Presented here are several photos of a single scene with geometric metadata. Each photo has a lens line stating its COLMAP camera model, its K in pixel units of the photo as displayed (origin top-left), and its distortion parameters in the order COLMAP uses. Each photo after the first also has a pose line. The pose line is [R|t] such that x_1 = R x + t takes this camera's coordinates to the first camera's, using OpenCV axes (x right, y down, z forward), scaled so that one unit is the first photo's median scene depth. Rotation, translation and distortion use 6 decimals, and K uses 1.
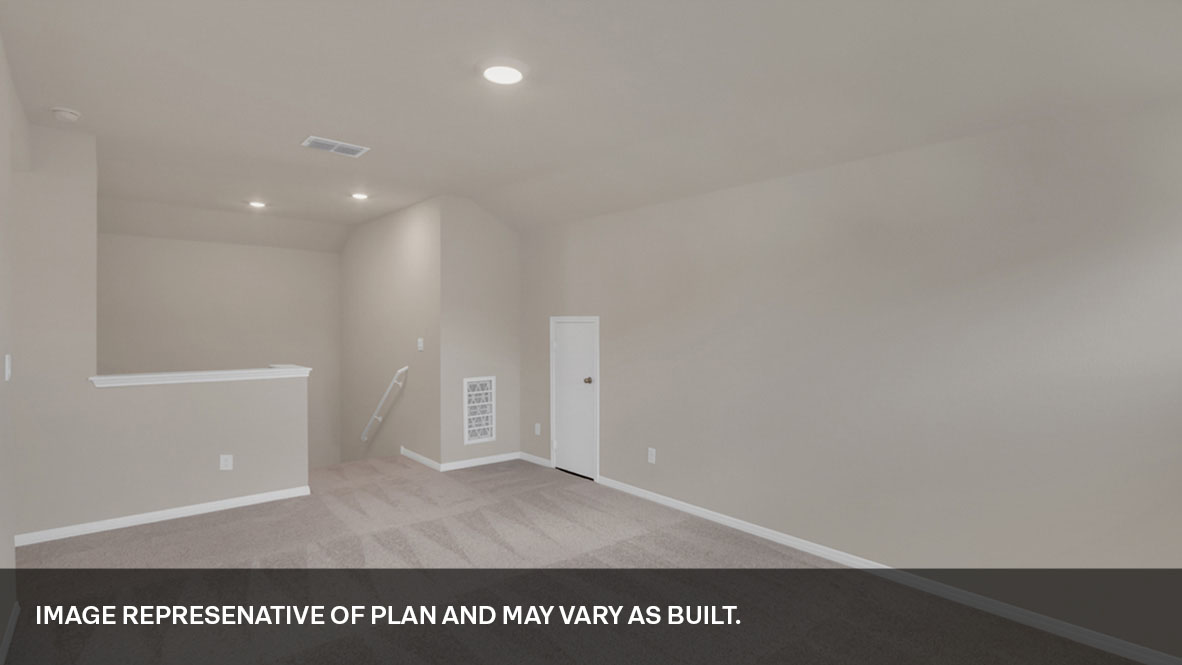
lens RADIAL K [[561.7, 0, 595.1], [0, 561.7, 327.6], [0, 0, 1]] dist [0.001968, 0.001229]
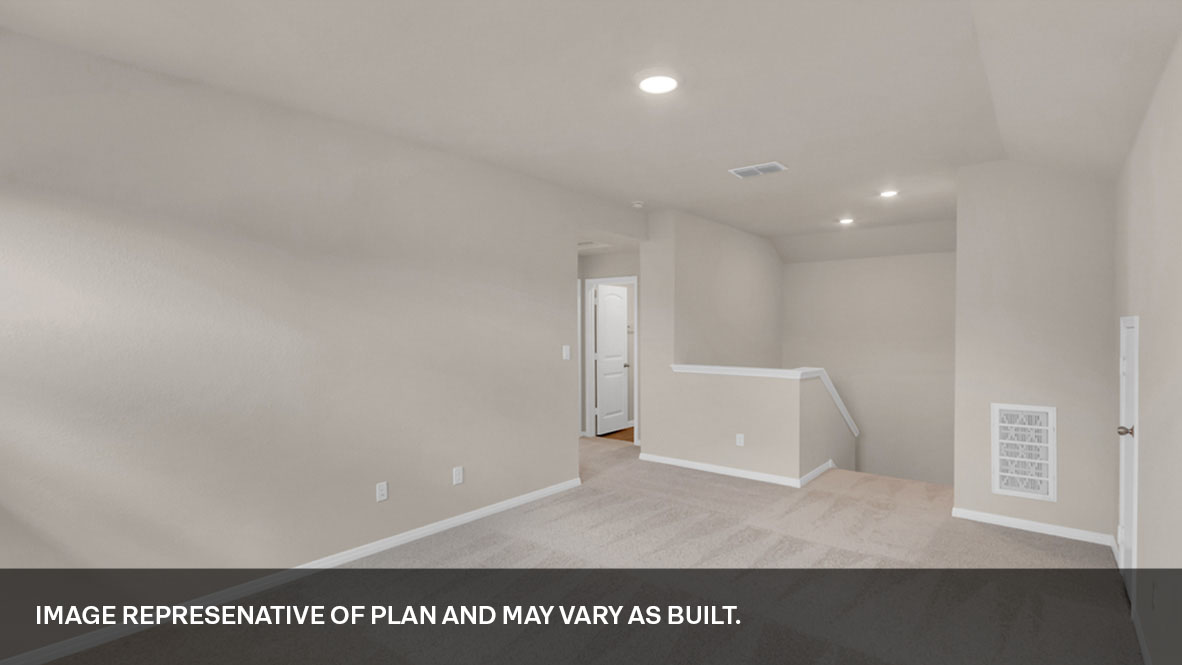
lens RADIAL K [[561.7, 0, 596.5], [0, 561.7, 333.5], [0, 0, 1]] dist [0.001968, 0.001229]
pose [[0.176890, 0.004322, -0.984221, 0.400603], [-0.006118, 0.999976, 0.003291, -0.001184], [0.984212, 0.005439, 0.176913, 0.347415]]
